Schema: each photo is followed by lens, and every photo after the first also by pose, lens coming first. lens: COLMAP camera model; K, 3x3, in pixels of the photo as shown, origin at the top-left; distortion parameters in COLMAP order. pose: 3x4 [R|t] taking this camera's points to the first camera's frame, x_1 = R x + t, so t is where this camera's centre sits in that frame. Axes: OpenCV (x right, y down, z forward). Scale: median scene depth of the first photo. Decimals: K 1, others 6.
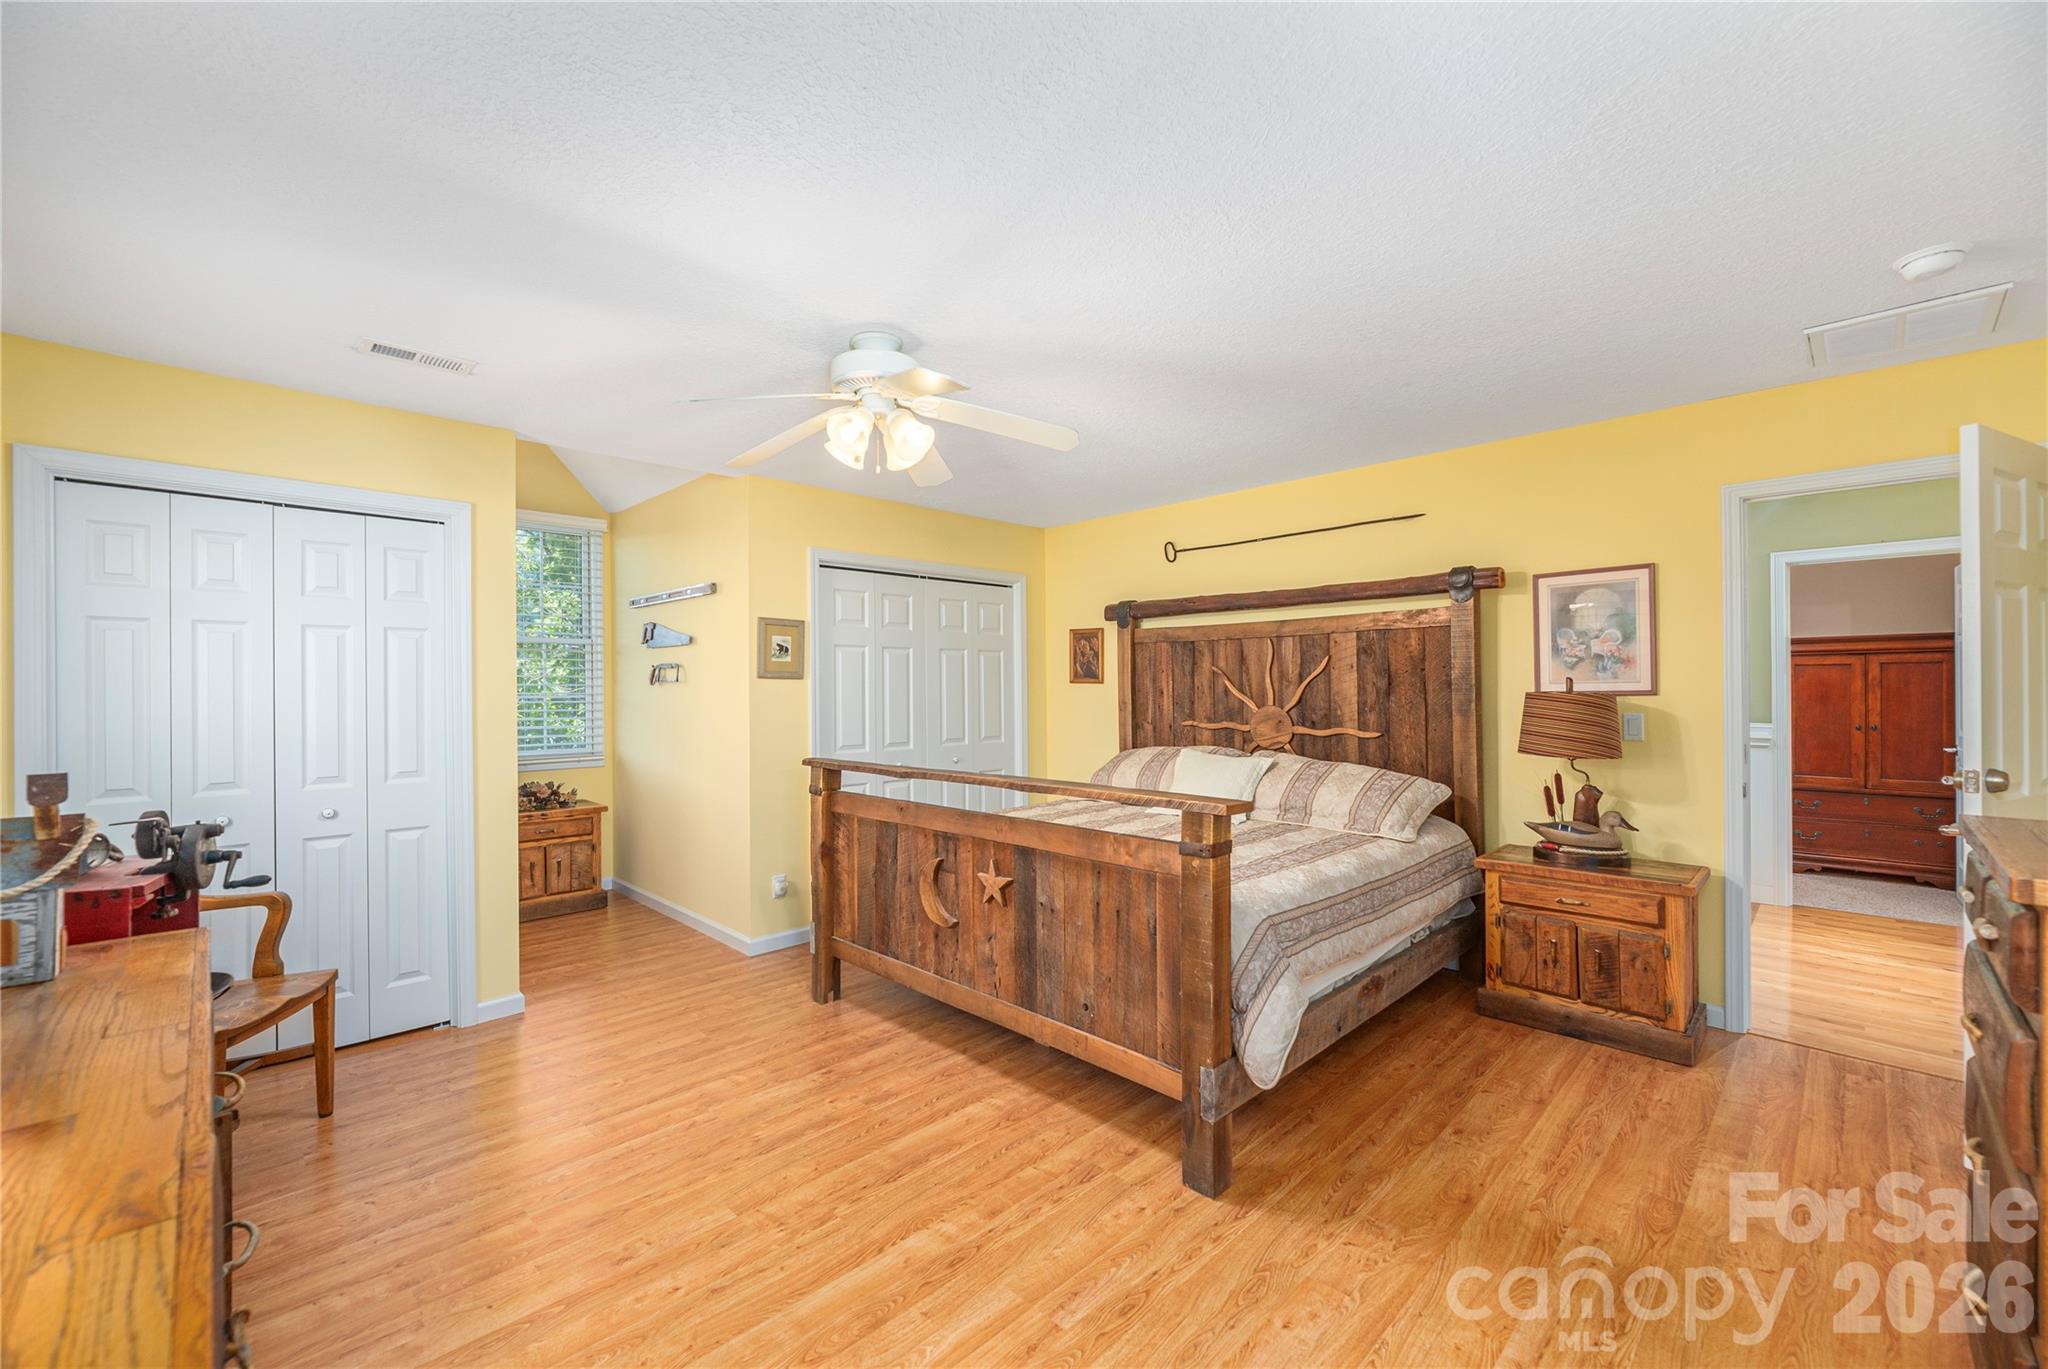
lens RADIAL K [[828.9, 0, 1021.1], [0, 828.9, 684.0], [0, 0, 1]] dist [-0.004952, 0.000775]
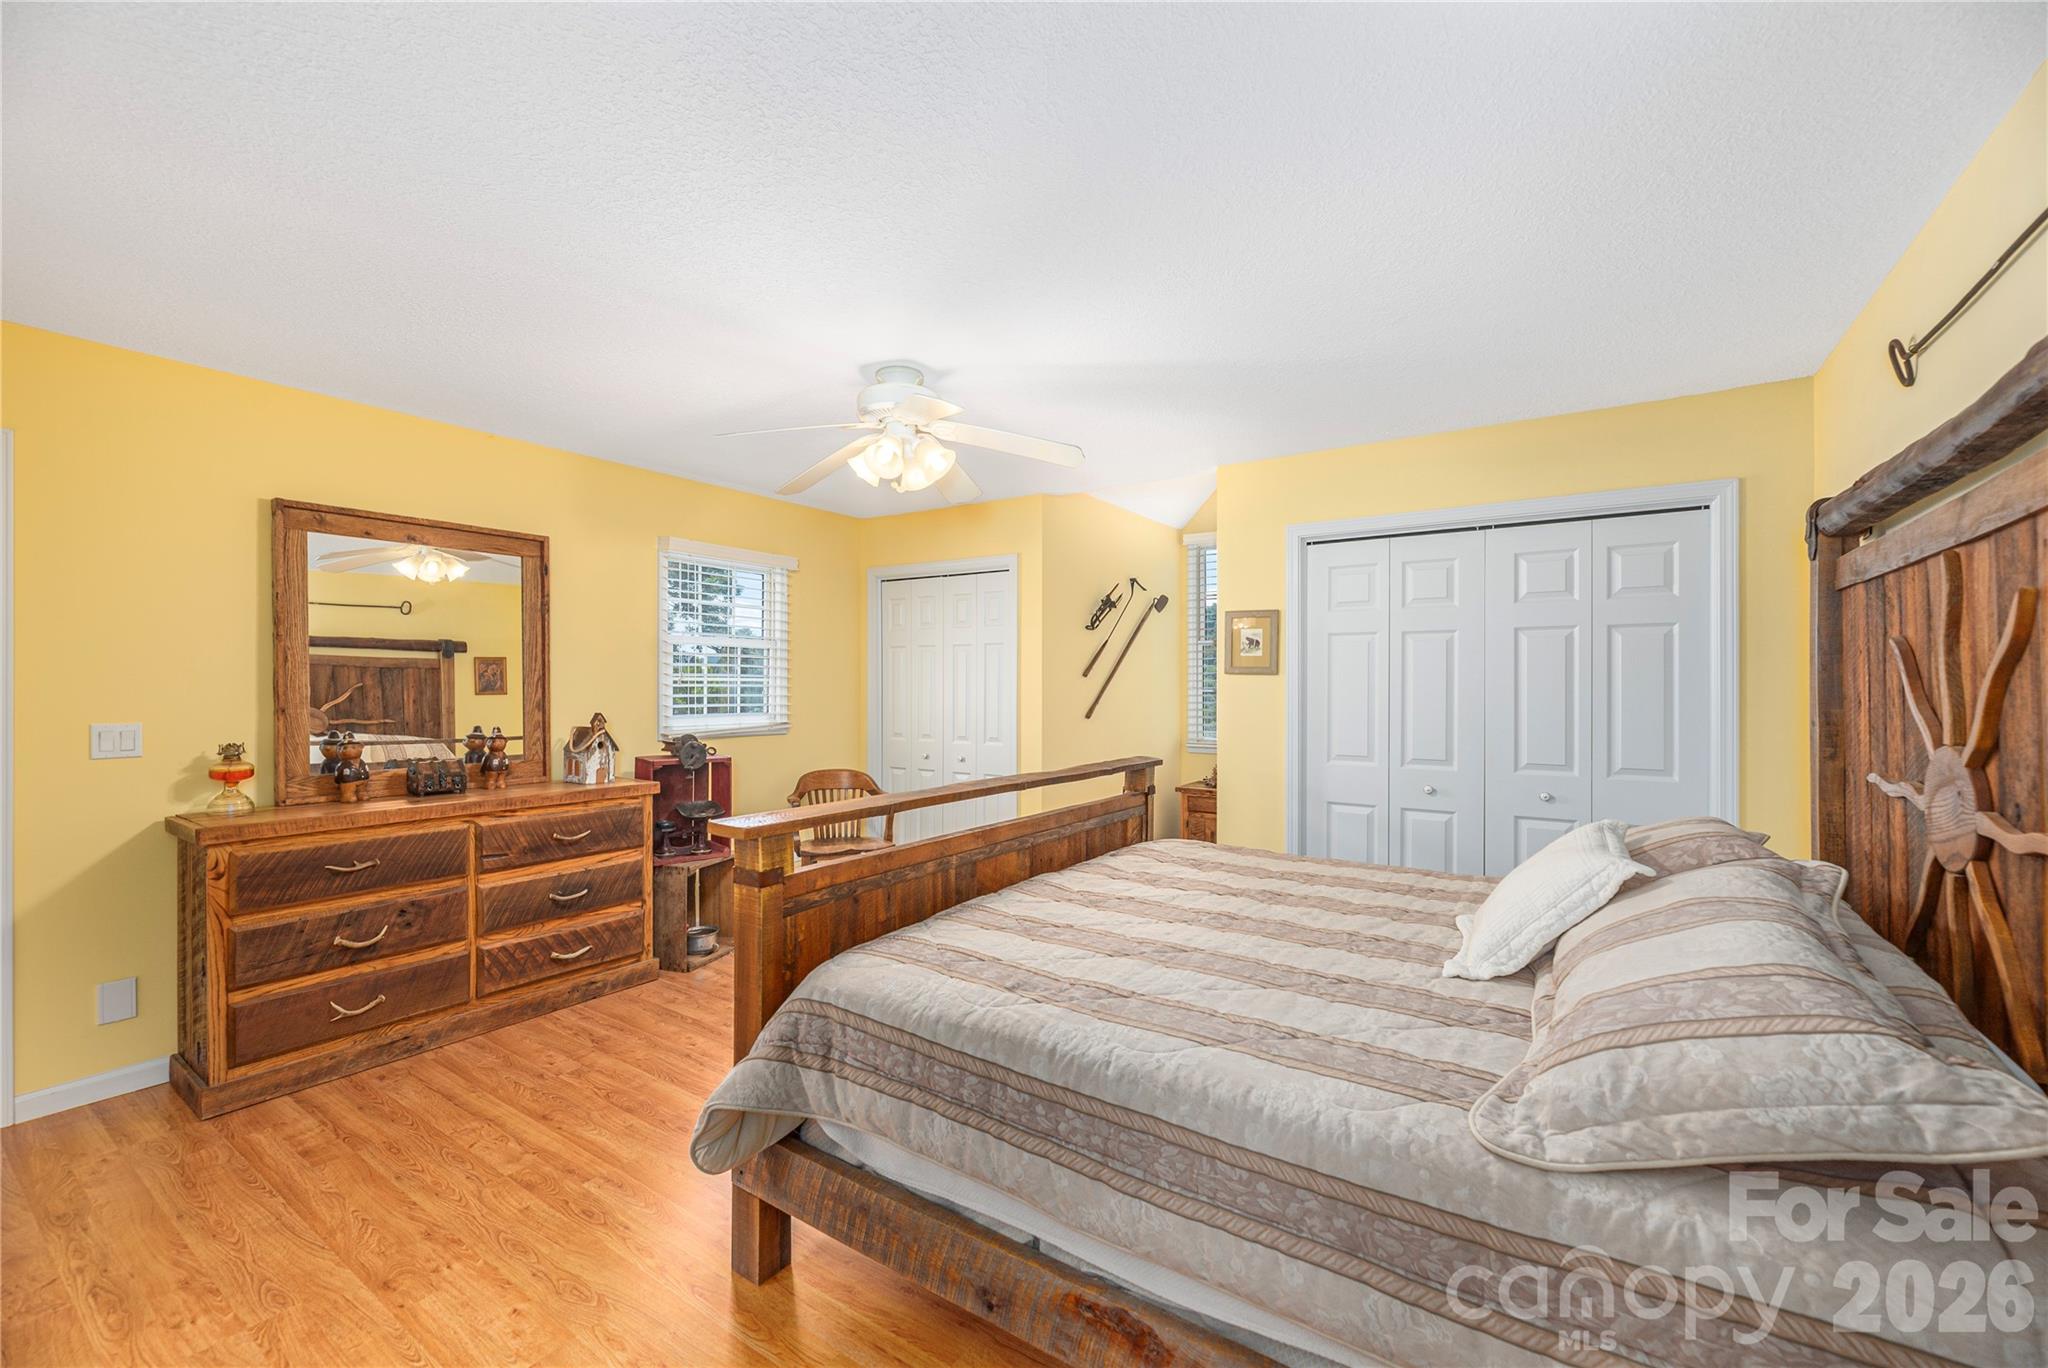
lens RADIAL K [[828.9, 0, 1019.3], [0, 828.9, 687.1], [0, 0, 1]] dist [-0.004952, 0.000775]
pose [[0.208647, 0.009045, -0.977949, 0.555380], [0.000165, 0.999957, 0.009283, -0.001093], [0.977991, -0.002098, 0.208637, 0.541397]]
